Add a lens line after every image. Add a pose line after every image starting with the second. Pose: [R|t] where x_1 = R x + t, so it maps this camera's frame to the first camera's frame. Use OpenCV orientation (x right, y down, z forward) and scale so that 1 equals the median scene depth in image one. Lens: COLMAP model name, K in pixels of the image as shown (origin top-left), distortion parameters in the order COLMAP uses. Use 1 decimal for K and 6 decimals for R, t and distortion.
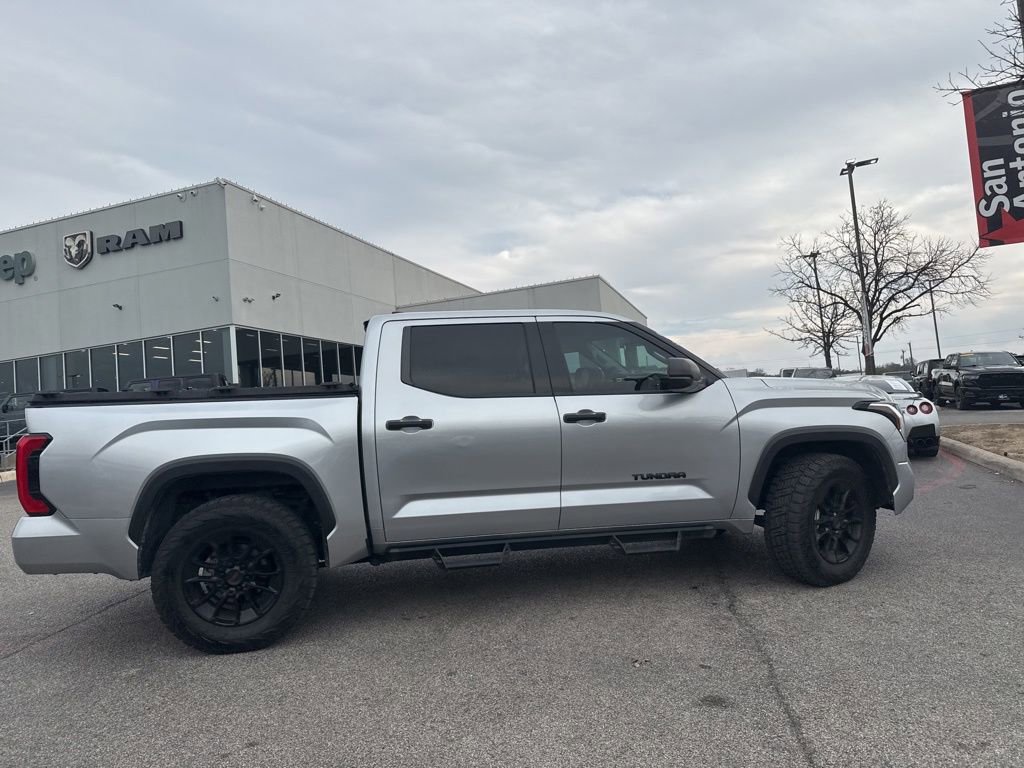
lens RADIAL K [[702.2, 0, 514.9], [0, 702.2, 378.3], [0, 0, 1]] dist [0.123196, -0.189698]
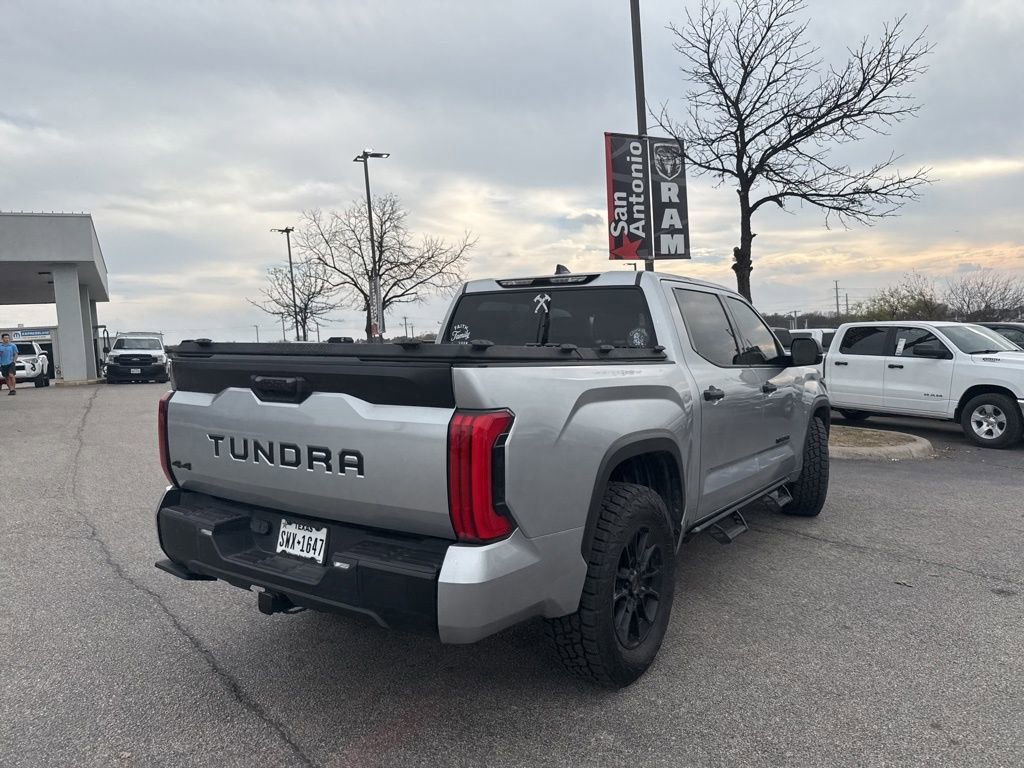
lens RADIAL K [[708.8, 0, 514.6], [0, 708.8, 380.8], [0, 0, 1]] dist [0.205866, -0.352301]
pose [[0.694222, 0.011402, 0.719671, -0.946457], [-0.040834, 0.998888, 0.023565, 0.033378], [-0.718602, -0.045746, 0.693916, 0.483794]]
